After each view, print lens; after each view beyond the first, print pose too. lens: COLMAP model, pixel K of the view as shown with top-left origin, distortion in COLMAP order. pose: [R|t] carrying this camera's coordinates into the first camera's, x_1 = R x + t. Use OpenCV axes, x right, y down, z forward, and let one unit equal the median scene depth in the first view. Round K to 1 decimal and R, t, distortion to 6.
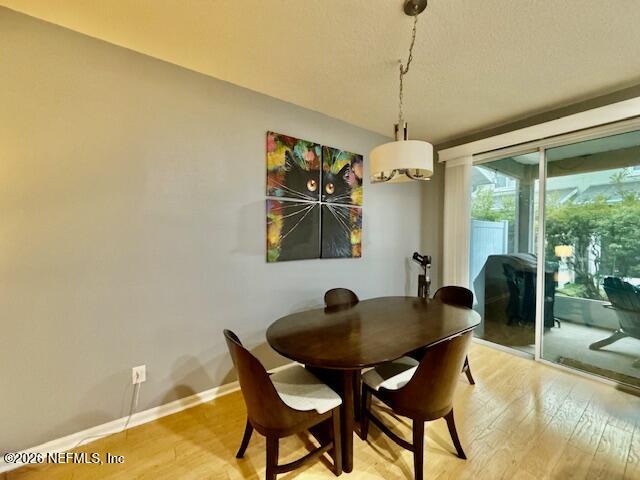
lens RADIAL K [[254.9, 0, 318.9], [0, 254.9, 240.9], [0, 0, 1]] dist [-0.001433, -0.000472]
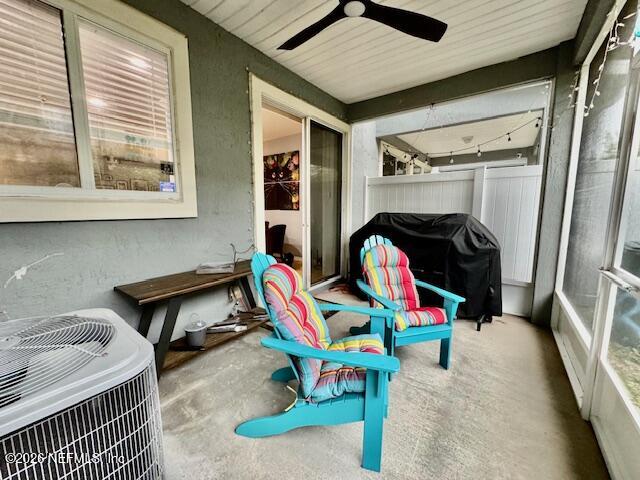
lens RADIAL K [[254.9, 0, 318.9], [0, 254.9, 240.9], [0, 0, 1]] dist [-0.001433, -0.000472]
pose [[0.308804, 0.118432, -0.943723, 1.985403], [-0.015943, 0.992722, 0.119365, 0.065559], [0.950992, -0.021815, 0.308445, 0.614969]]
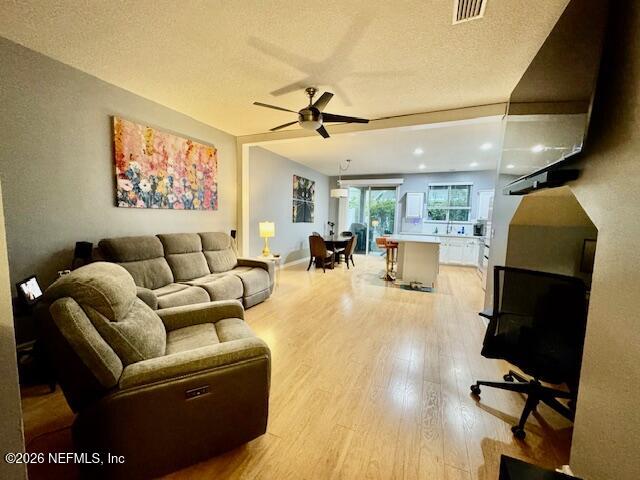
lens RADIAL K [[254.9, 0, 318.9], [0, 254.9, 240.9], [0, 0, 1]] dist [-0.001433, -0.000472]
pose [[0.860074, -0.028554, 0.509370, -1.125115], [-0.013056, 0.996874, 0.077928, 0.052226], [-0.510003, -0.073674, 0.857012, -1.252650]]
